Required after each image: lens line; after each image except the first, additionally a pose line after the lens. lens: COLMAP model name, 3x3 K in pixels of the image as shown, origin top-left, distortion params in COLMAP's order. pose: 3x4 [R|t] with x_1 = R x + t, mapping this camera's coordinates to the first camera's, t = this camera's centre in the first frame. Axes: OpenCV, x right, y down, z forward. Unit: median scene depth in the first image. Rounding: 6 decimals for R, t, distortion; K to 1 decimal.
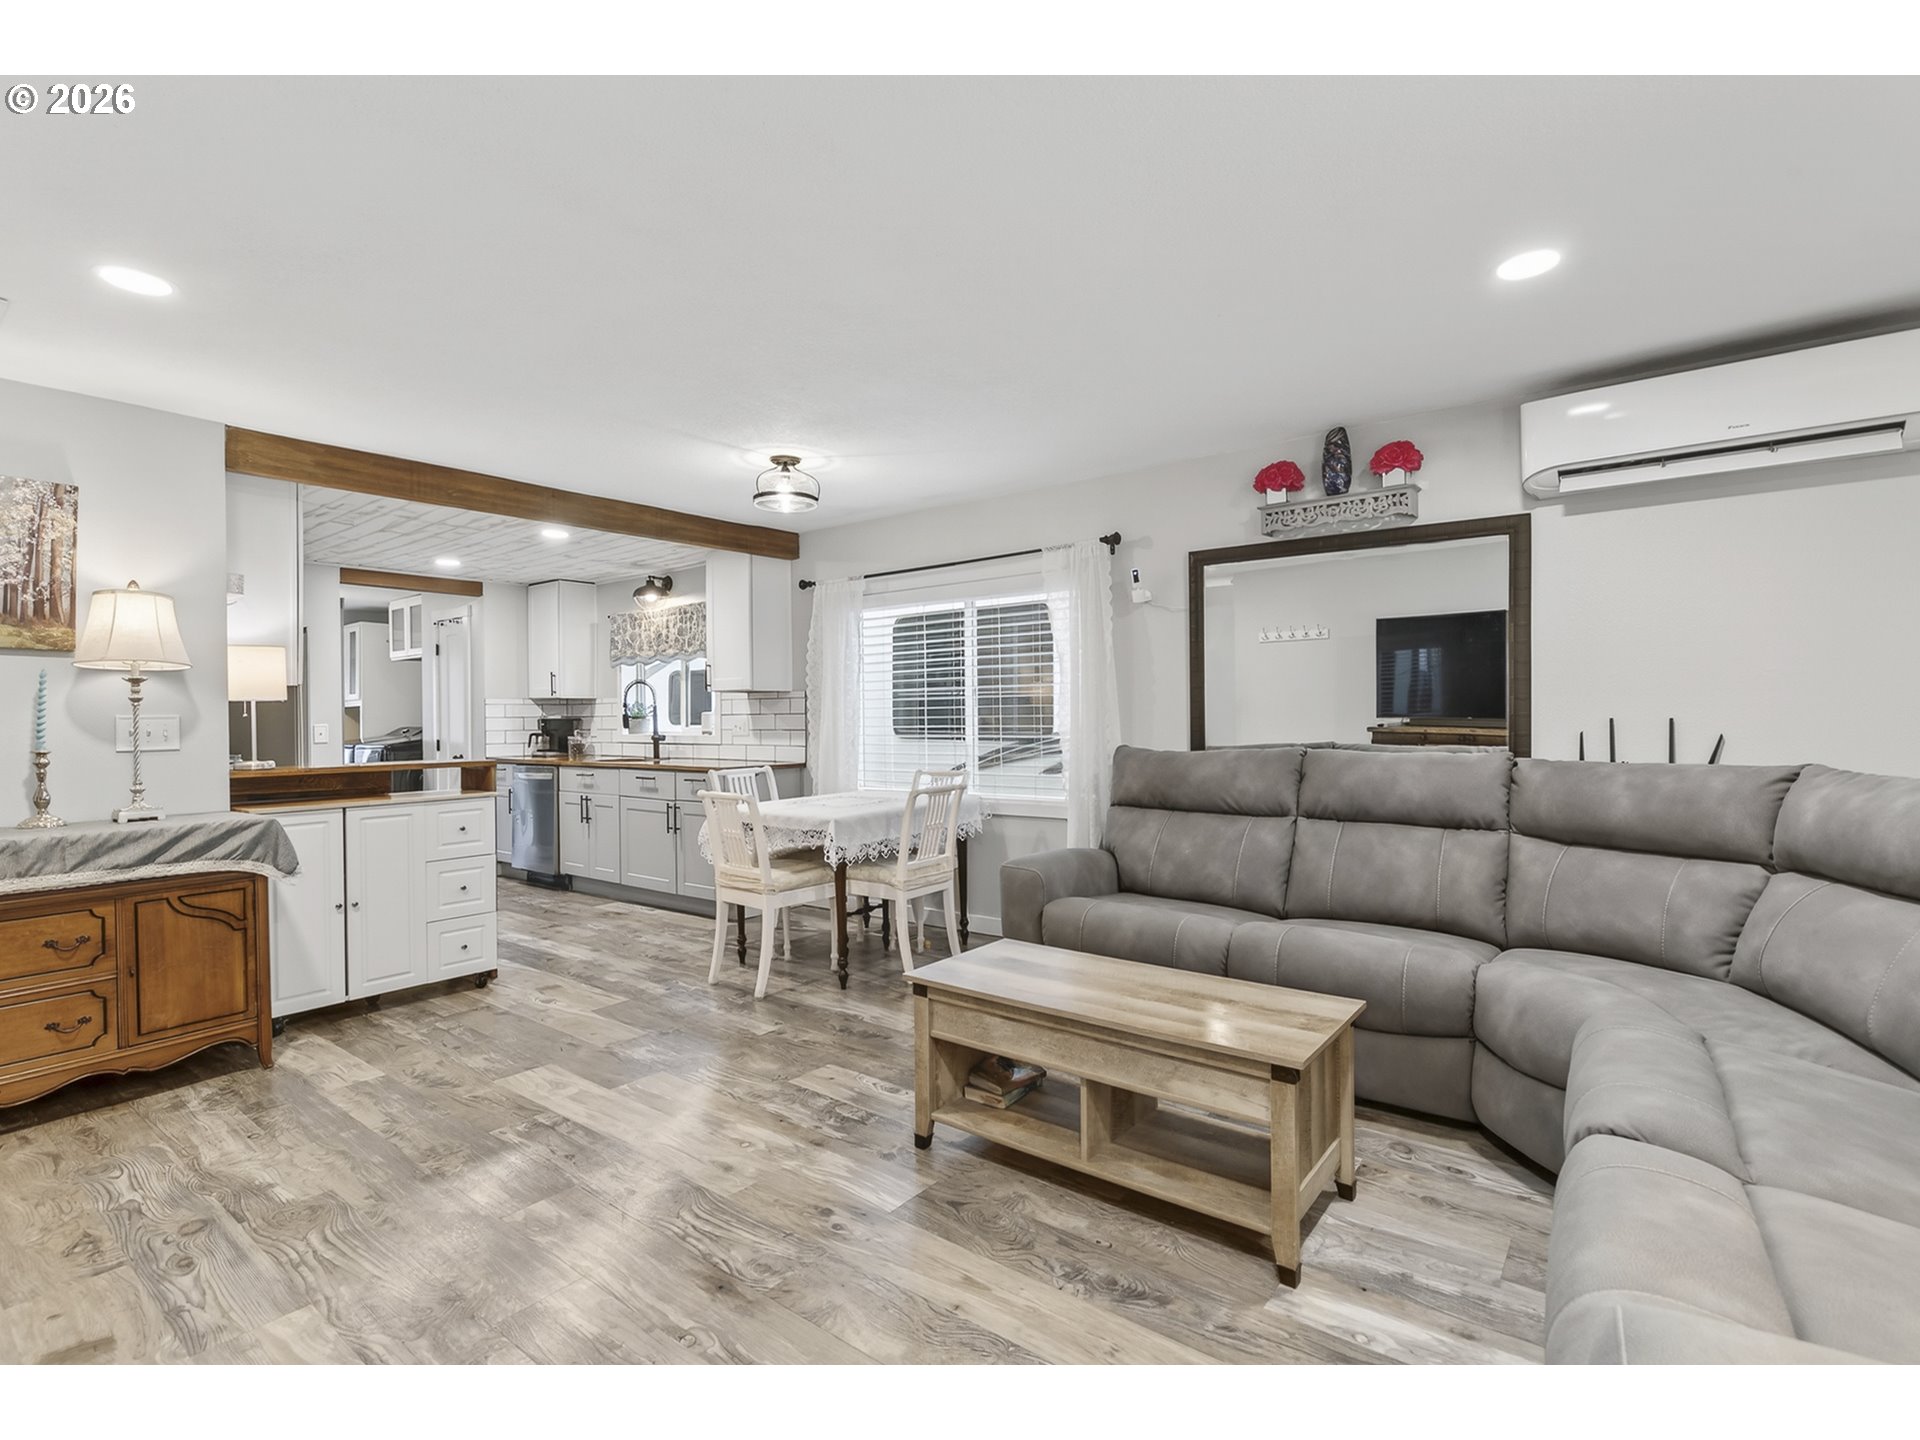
lens RADIAL K [[896.1, 0, 960.0], [0, 896.1, 720.0], [0, 0, 1]] dist [-0.003029, -0.000659]
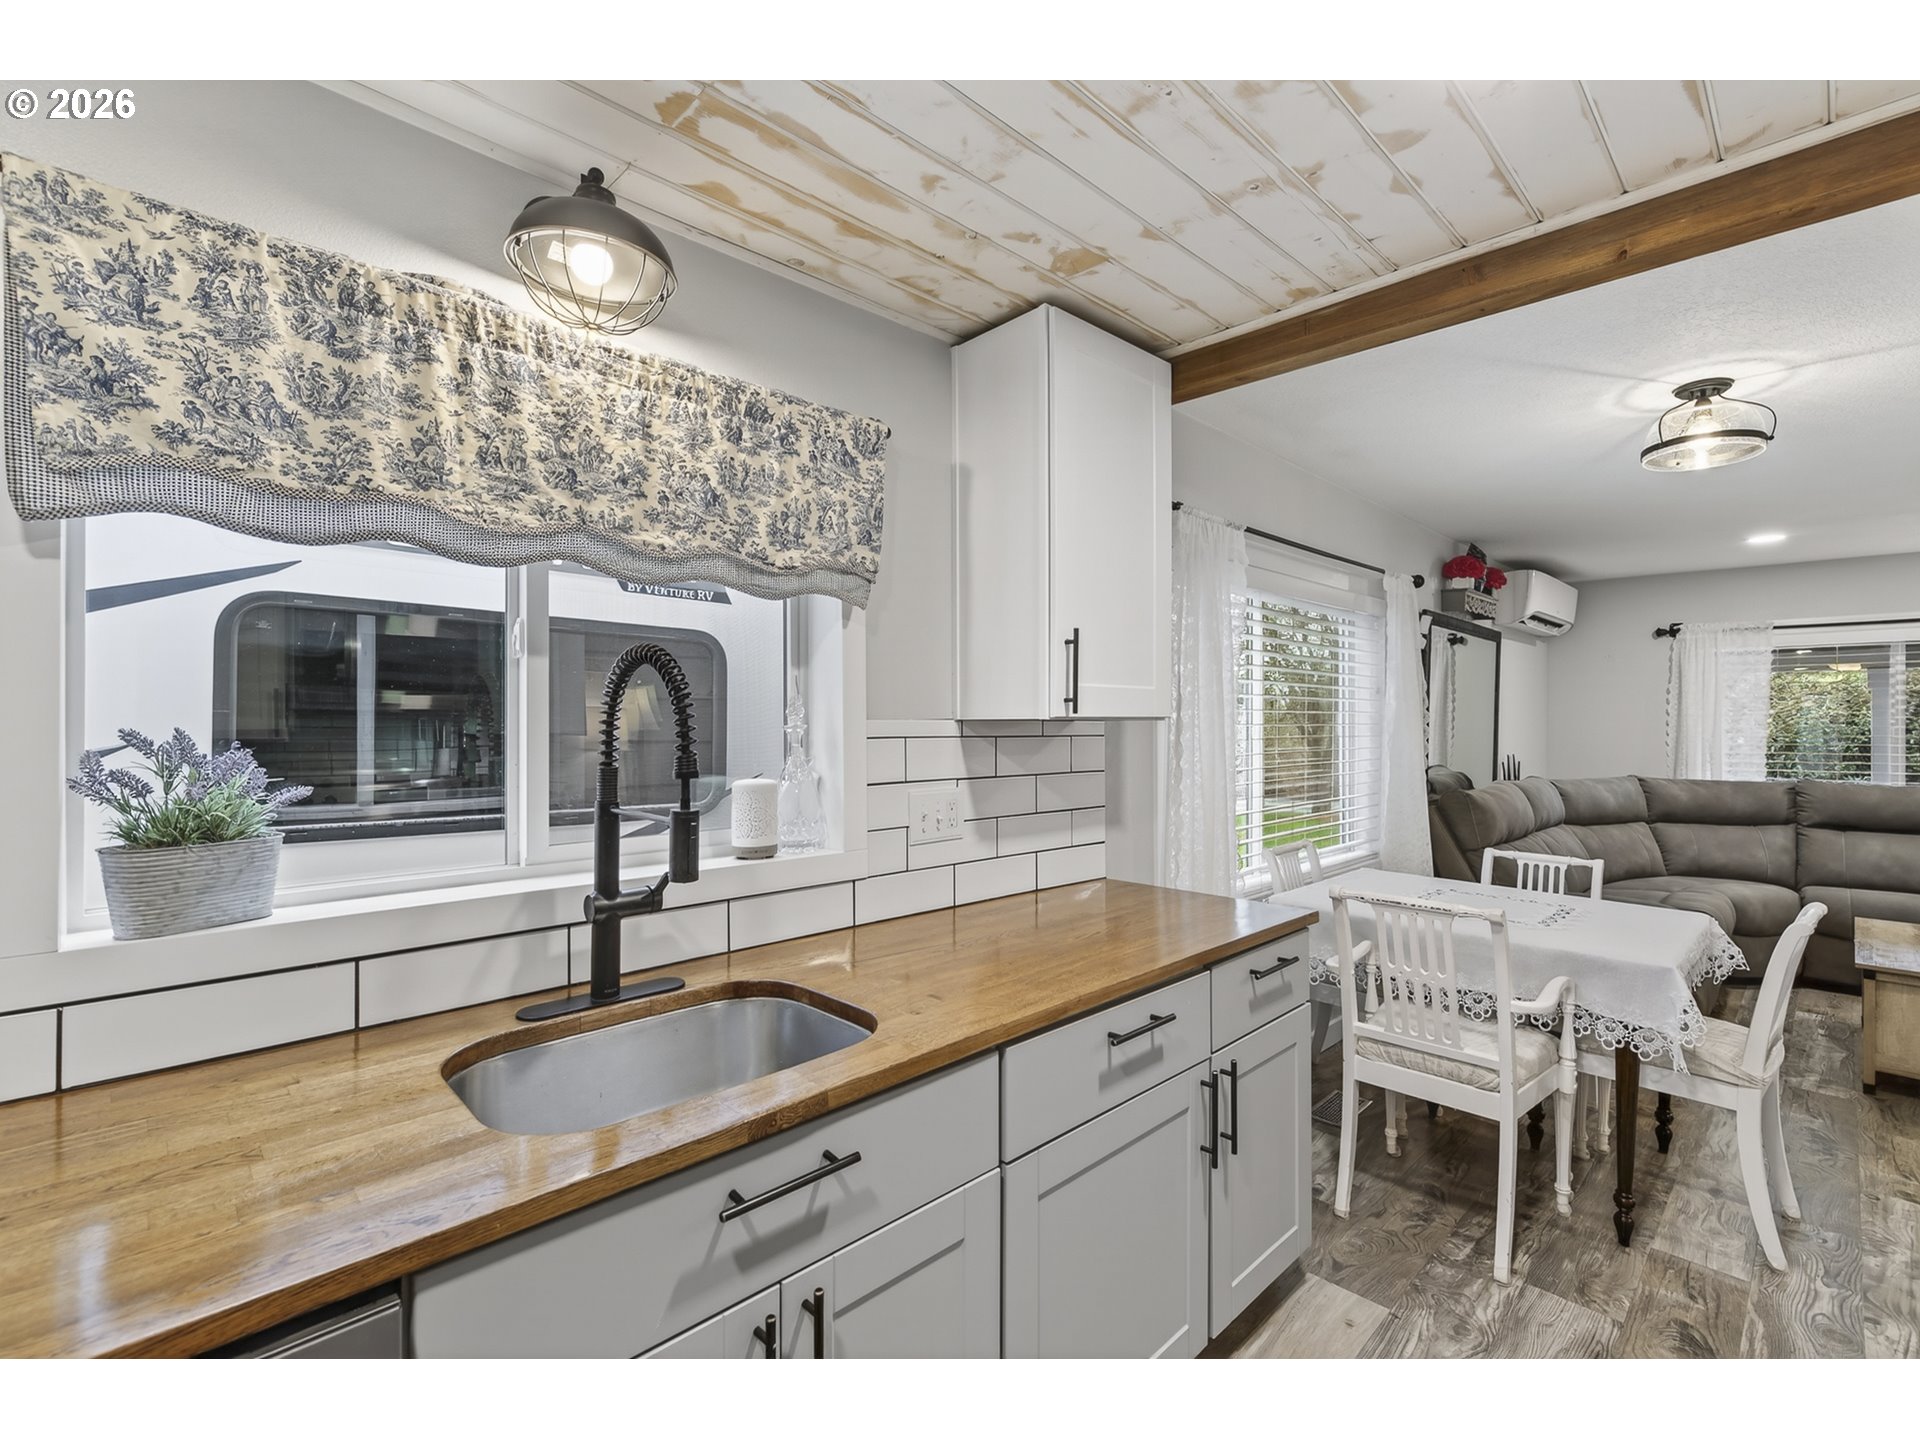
lens RADIAL K [[879.4, 0, 960.0], [0, 879.4, 720.0], [0, 0, 1]] dist [-0.002243, -0.000391]
pose [[0.132001, 0.012161, 0.991175, -0.748829], [0.000600, 0.999924, -0.012348, -0.032649], [-0.991249, 0.002225, 0.131983, 1.211027]]
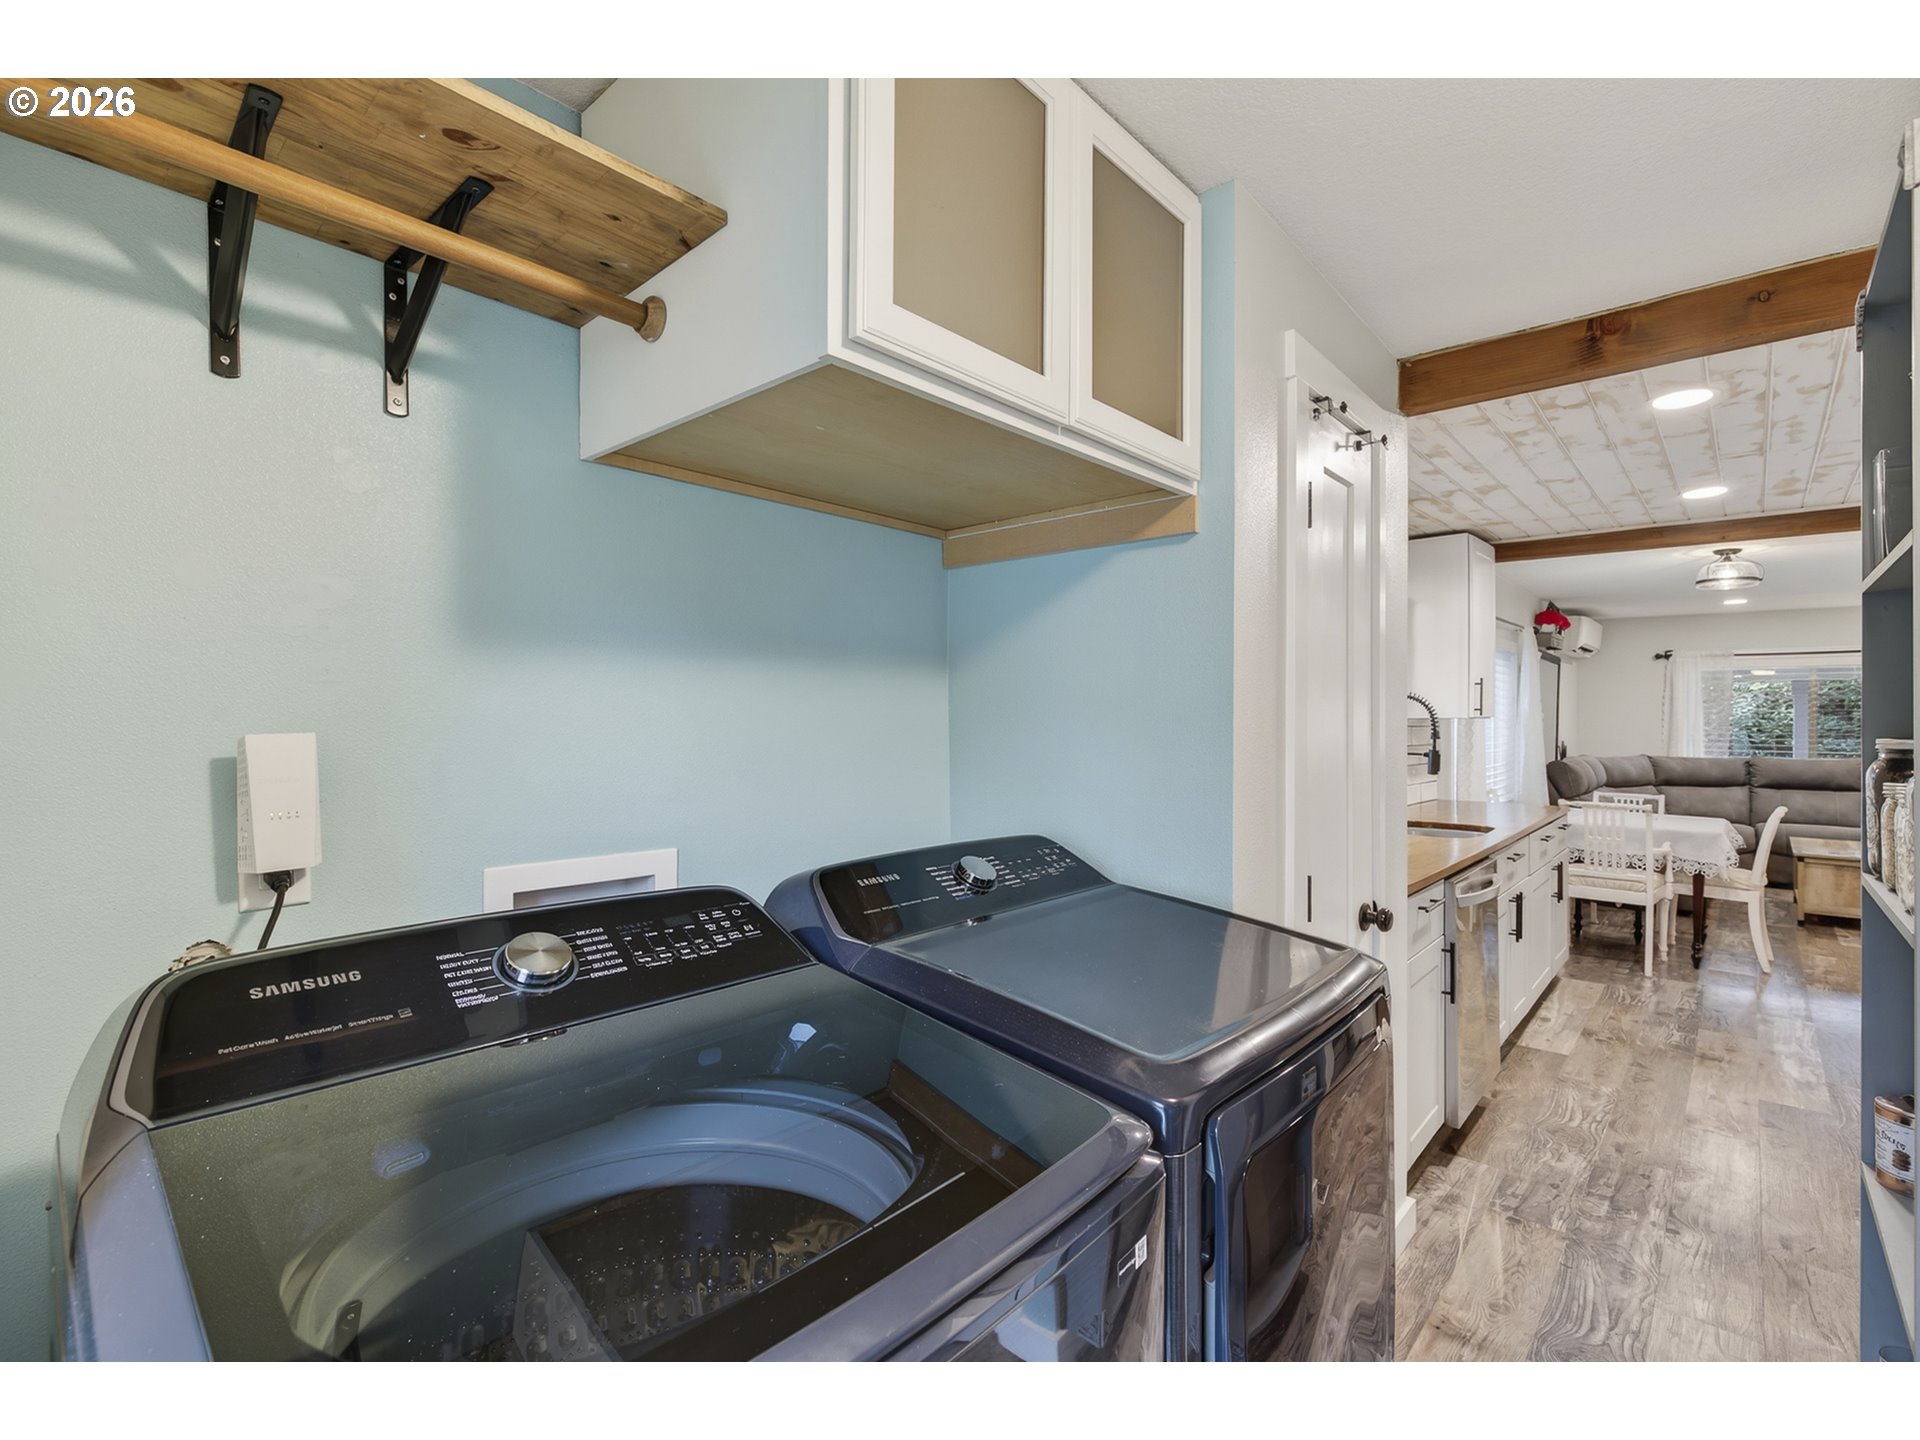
lens RADIAL K [[896.1, 0, 960.0], [0, 896.1, 720.0], [0, 0, 1]] dist [-0.003029, -0.000659]
pose [[0.068515, 0.007790, 0.997620, -1.299028], [0.001544, 0.999967, -0.007914, -0.029175], [-0.997649, 0.002083, 0.068501, 1.682815]]
